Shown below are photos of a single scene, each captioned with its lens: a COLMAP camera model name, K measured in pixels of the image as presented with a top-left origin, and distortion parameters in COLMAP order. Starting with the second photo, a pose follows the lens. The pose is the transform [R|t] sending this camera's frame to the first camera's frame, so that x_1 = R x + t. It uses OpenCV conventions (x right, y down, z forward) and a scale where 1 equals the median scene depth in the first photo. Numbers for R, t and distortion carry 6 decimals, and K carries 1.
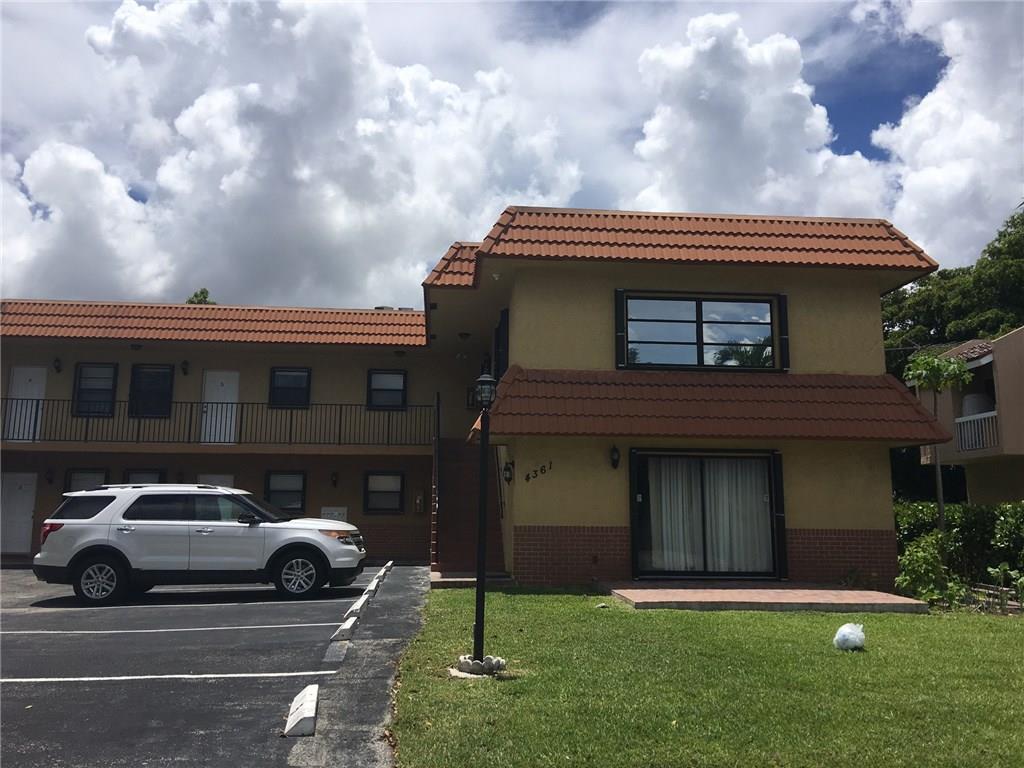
lens RADIAL K [[862.8, 0, 512.3], [0, 862.8, 380.3], [0, 0, 1]] dist [0.038369, -0.006195]
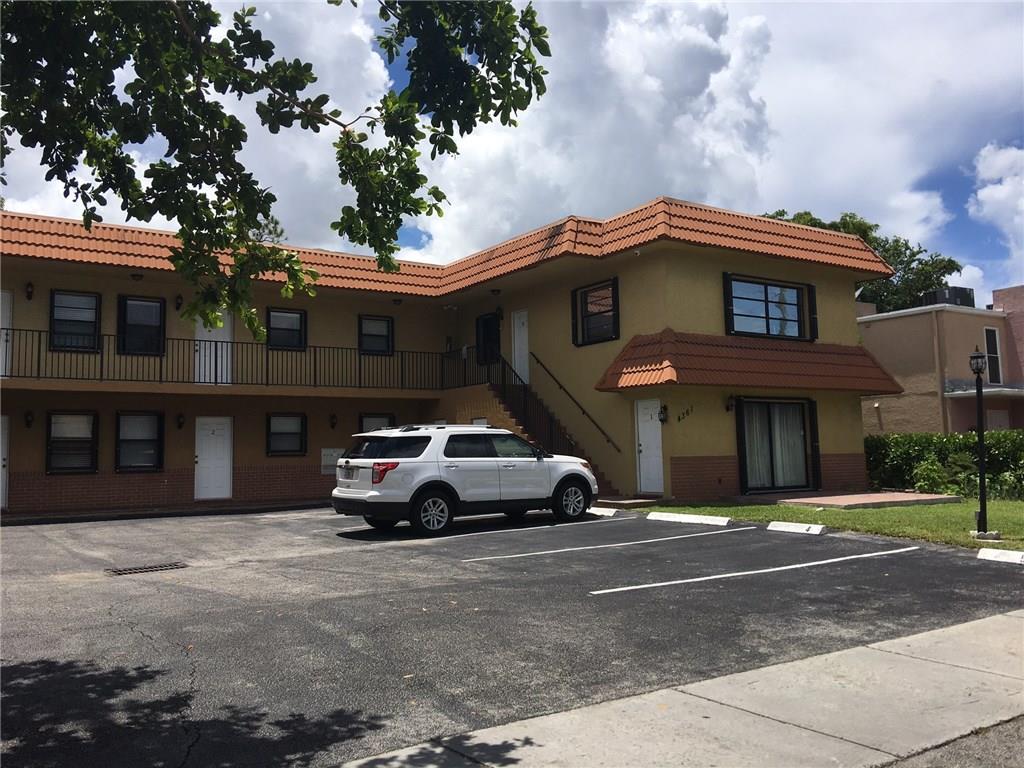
lens RADIAL K [[862.8, 0, 510.4], [0, 862.8, 384.1], [0, 0, 1]] dist [0.038369, -0.006195]
pose [[0.880797, 0.015544, 0.473240, -0.760496], [-0.049772, 0.996963, 0.059889, -0.000920], [-0.470872, -0.076305, 0.878896, 0.011066]]
